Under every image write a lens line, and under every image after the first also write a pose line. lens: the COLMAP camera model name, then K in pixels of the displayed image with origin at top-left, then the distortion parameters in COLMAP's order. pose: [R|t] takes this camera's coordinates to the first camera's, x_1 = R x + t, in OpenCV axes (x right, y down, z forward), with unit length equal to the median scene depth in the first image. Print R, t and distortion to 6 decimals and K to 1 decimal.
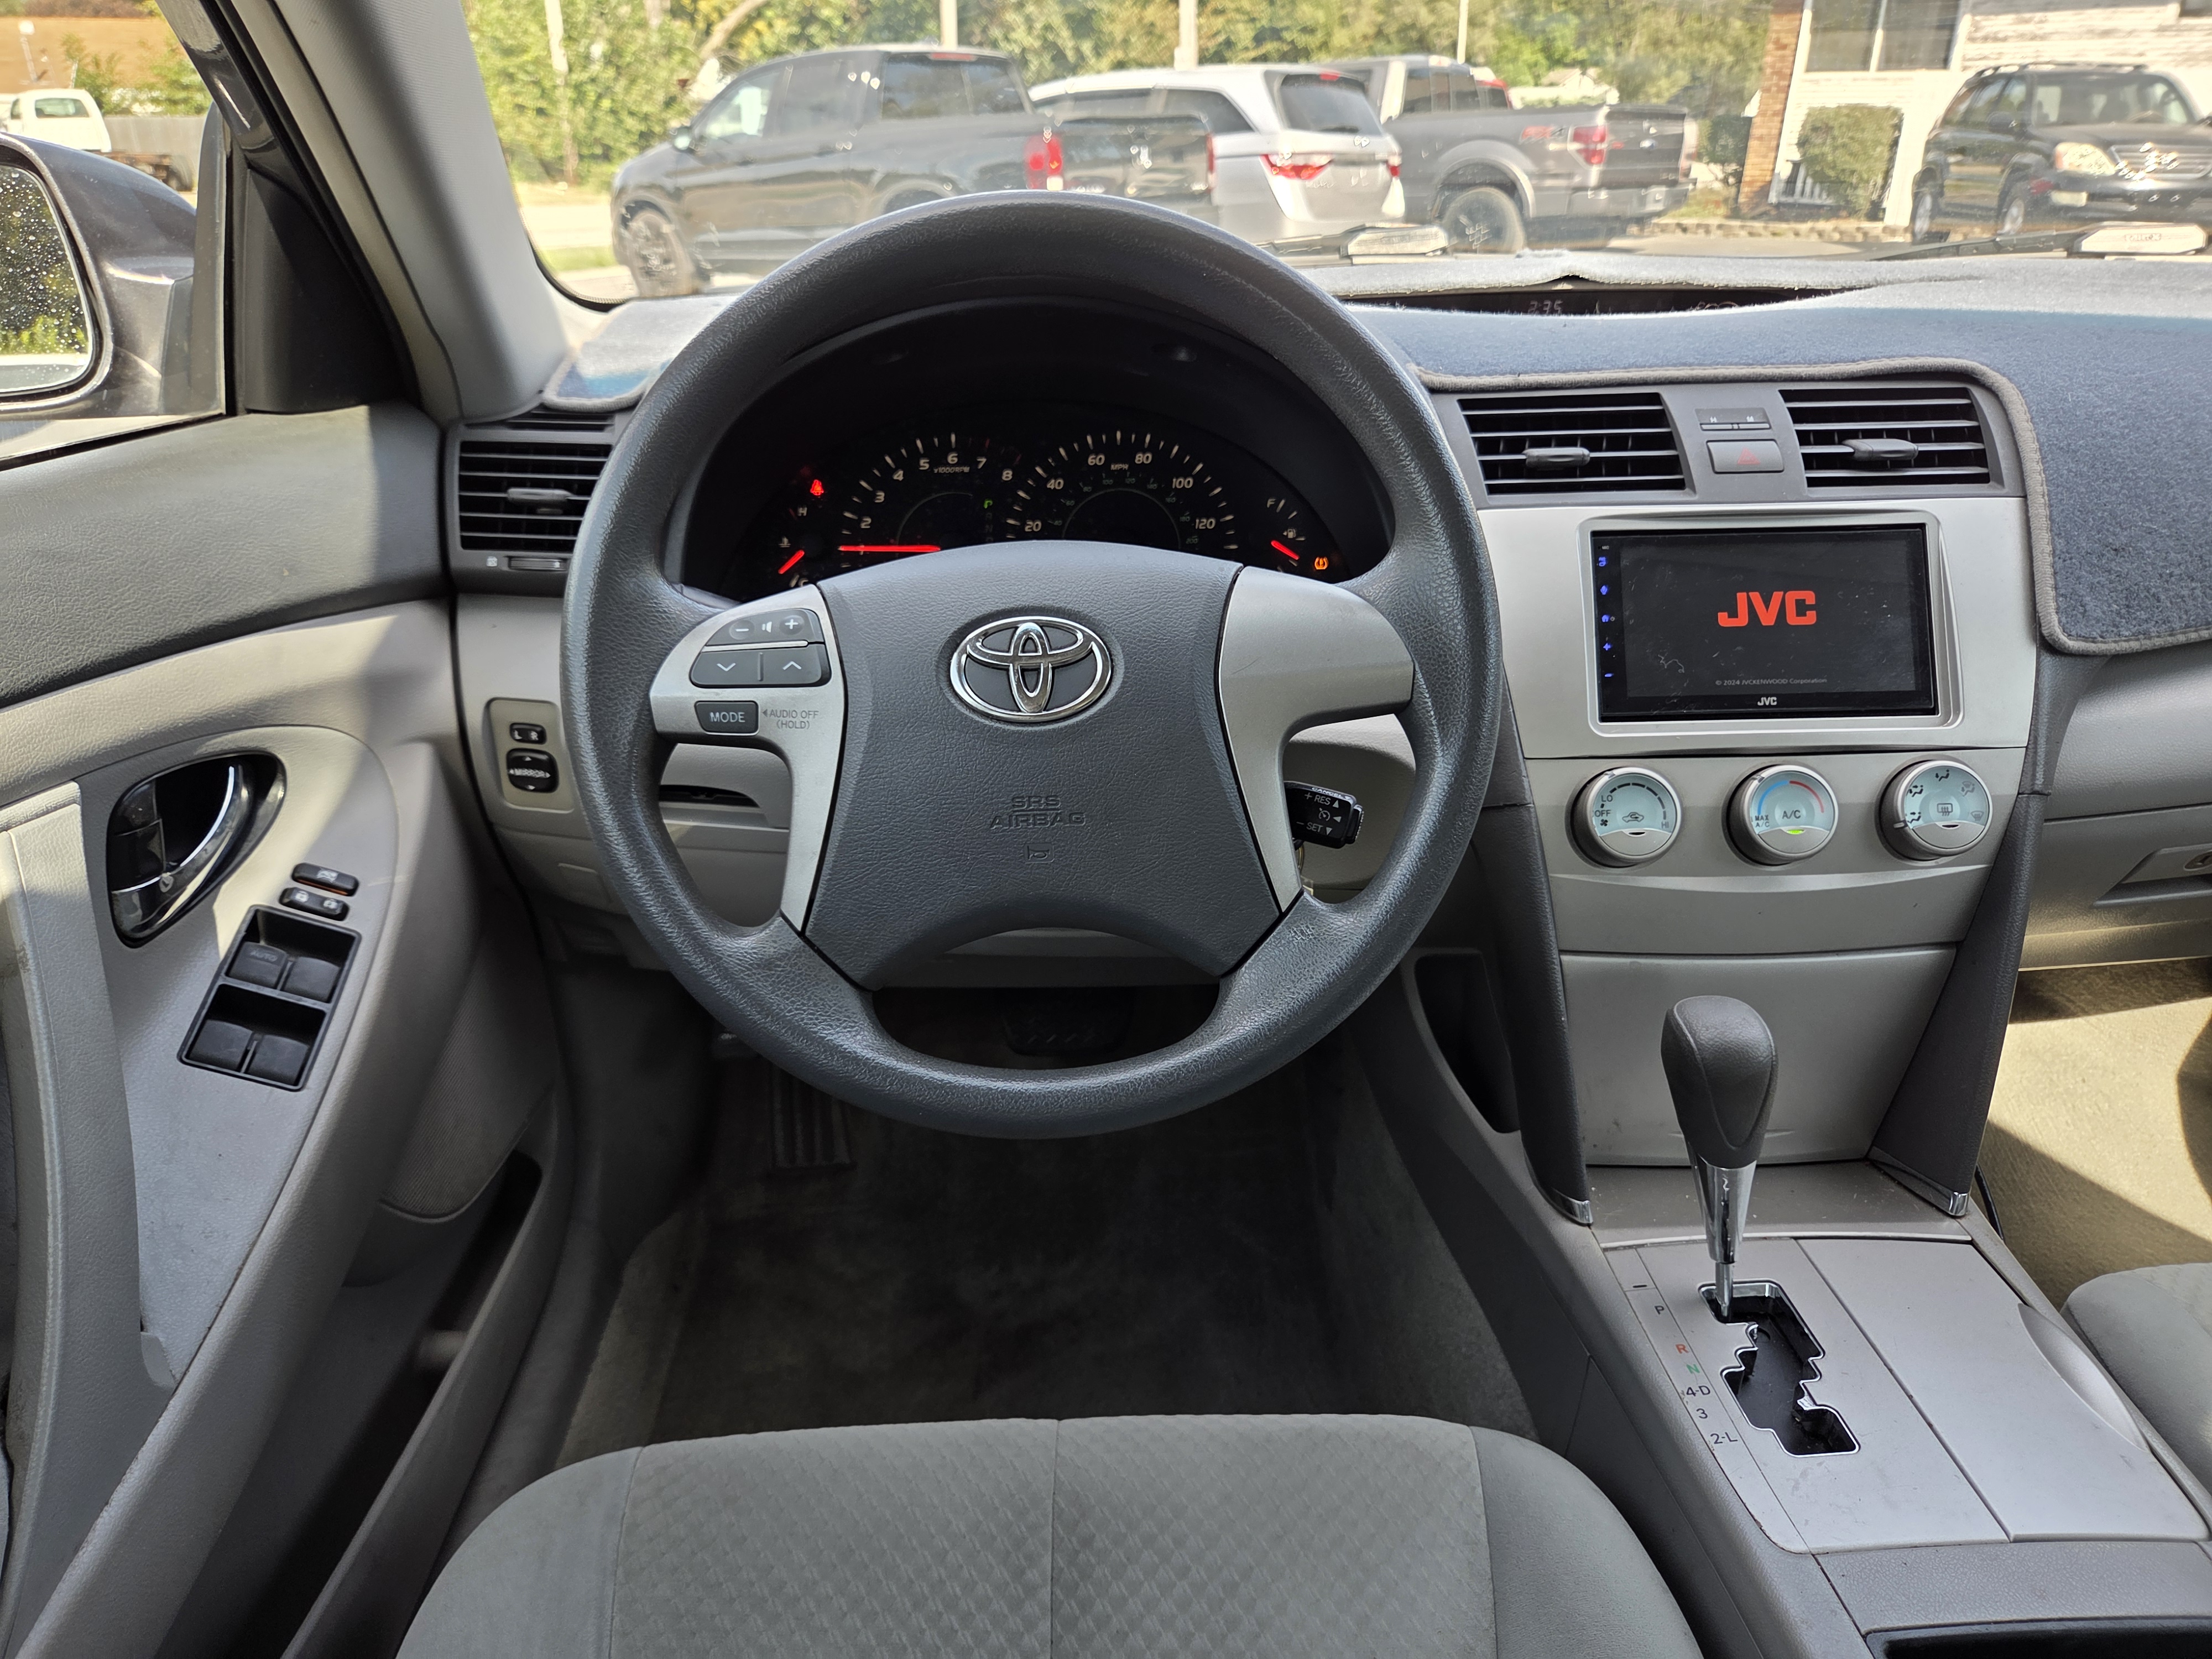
lens RADIAL K [[1477.7, 0, 1099.4], [0, 1477.7, 851.9], [0, 0, 1]] dist [0.050005, -0.042854]
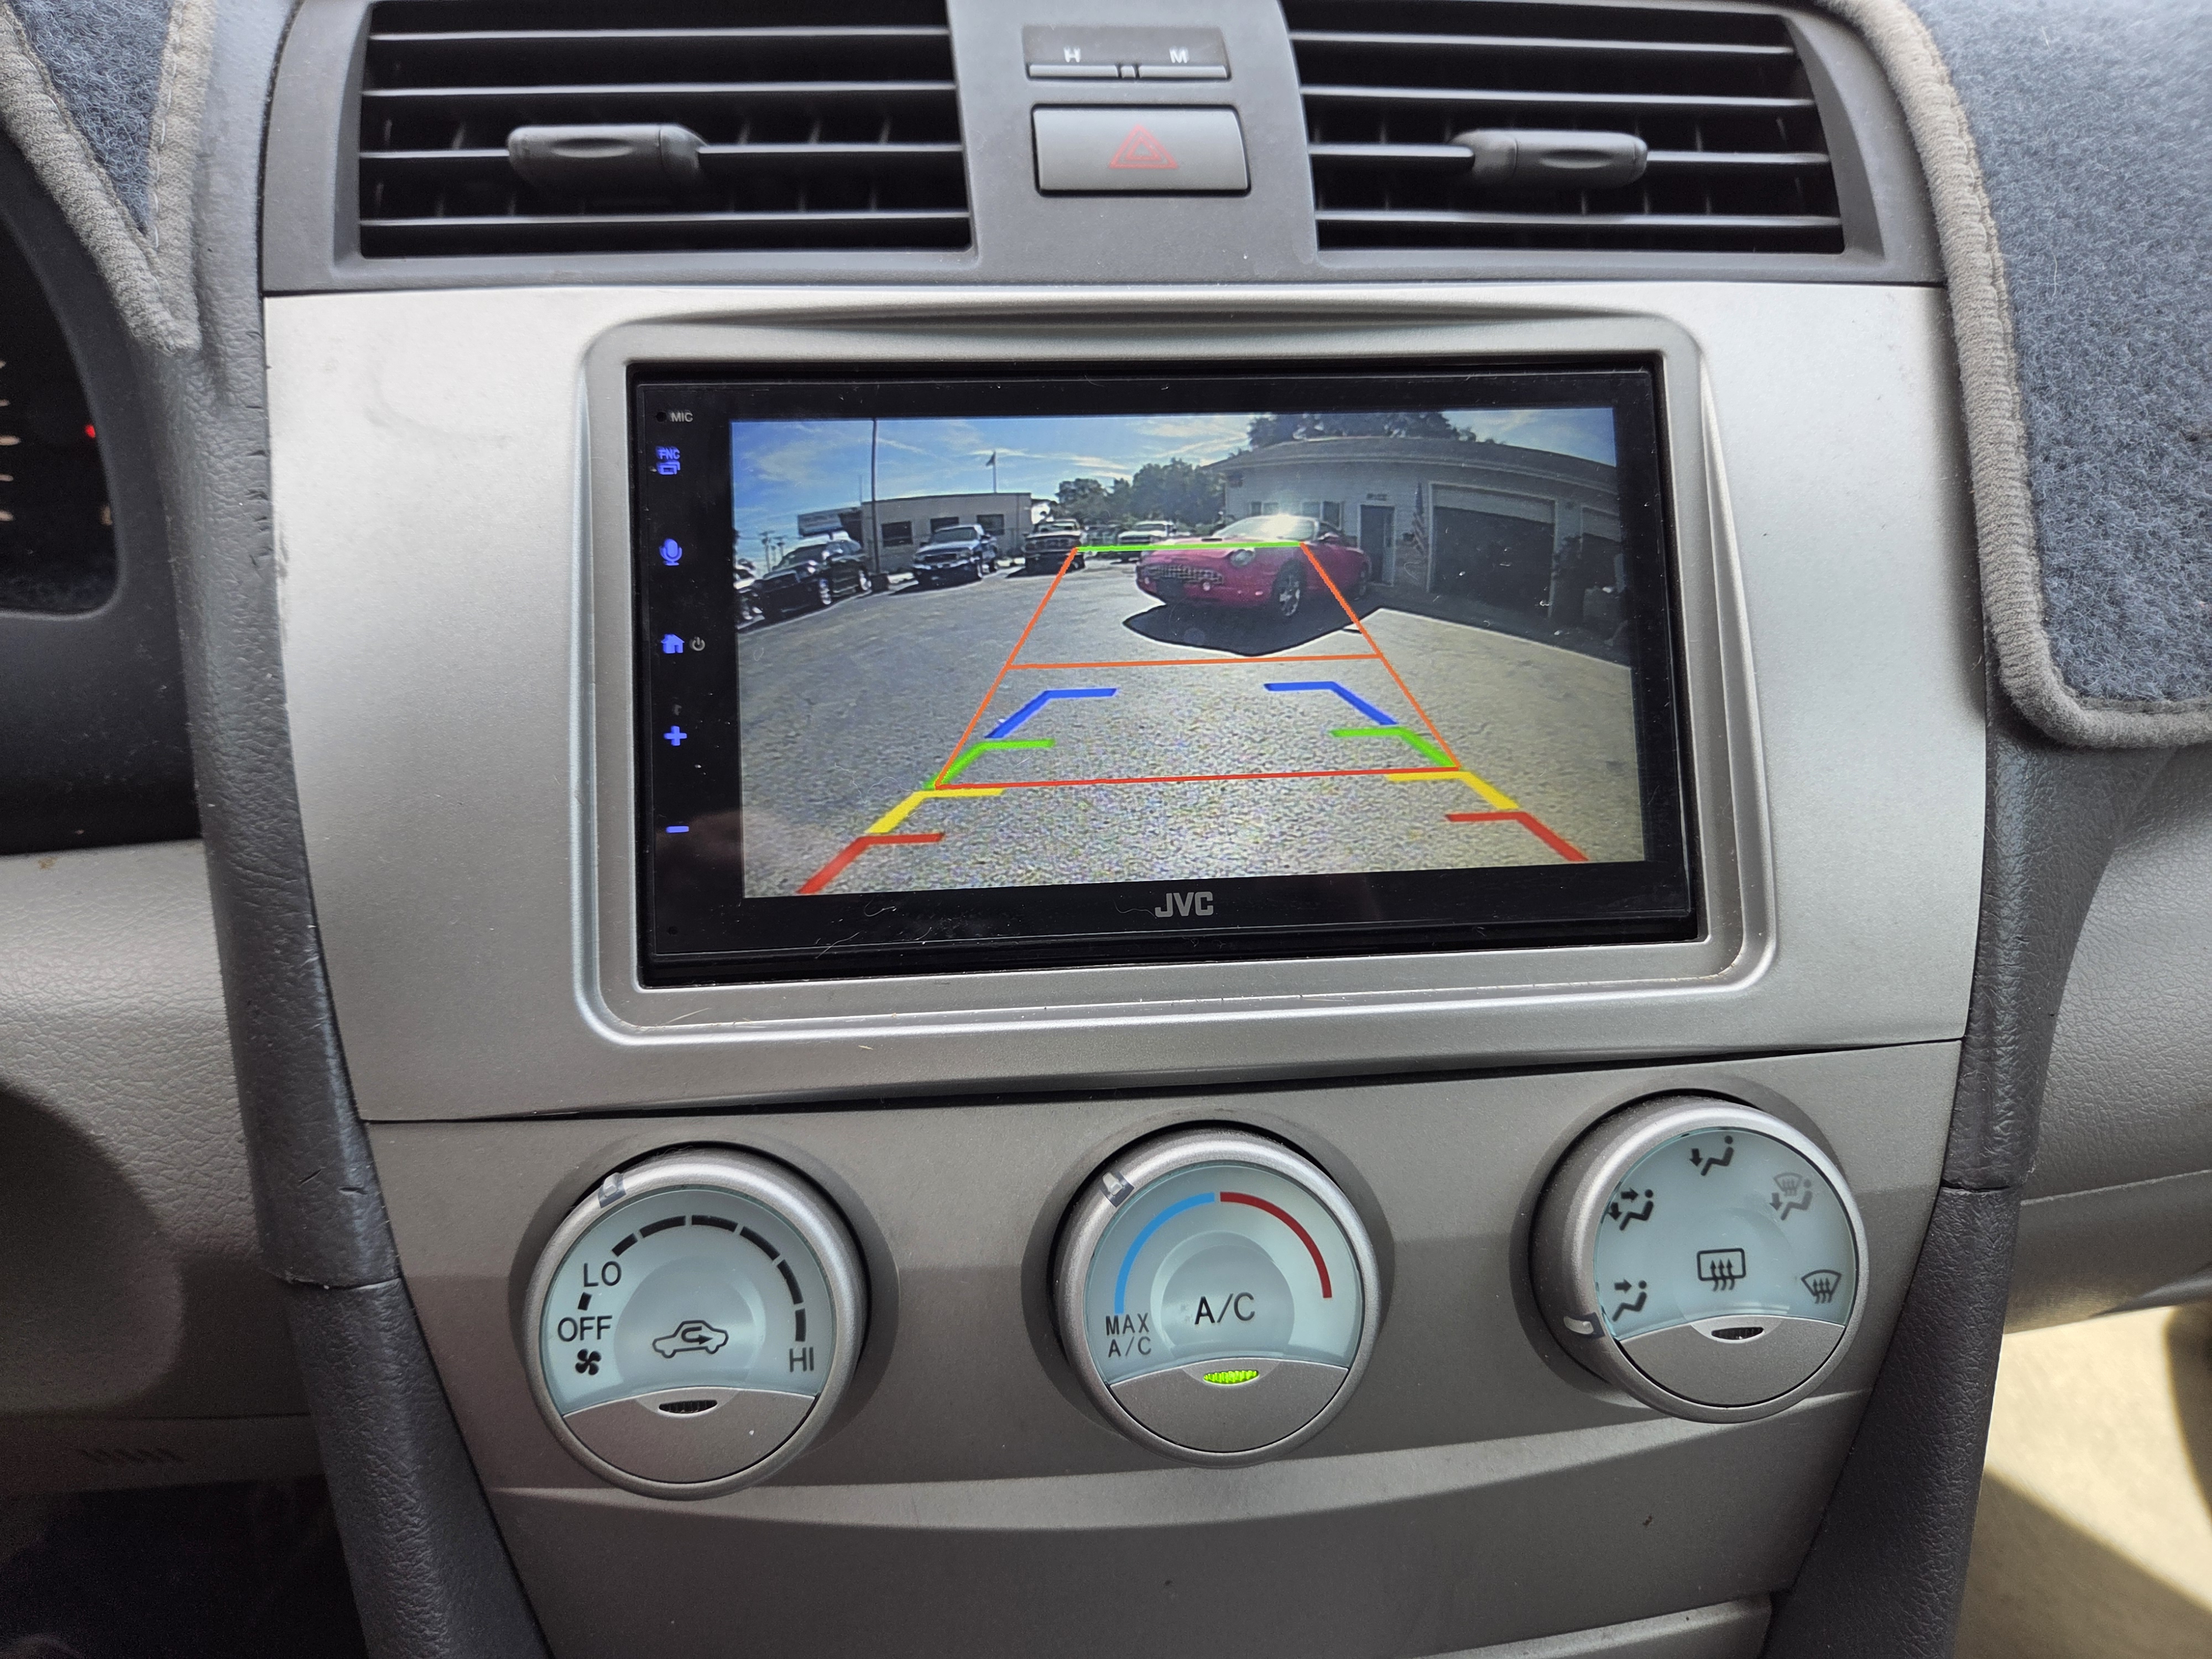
lens RADIAL K [[1477.7, 0, 1107.2], [0, 1477.7, 827.8], [0, 0, 1]] dist [0.050005, -0.042854]
pose [[0.997034, -0.015449, 0.075390, 0.405842], [0.015475, 0.999880, 0.000250, -0.117342], [-0.075385, 0.000917, 0.997154, 0.682907]]
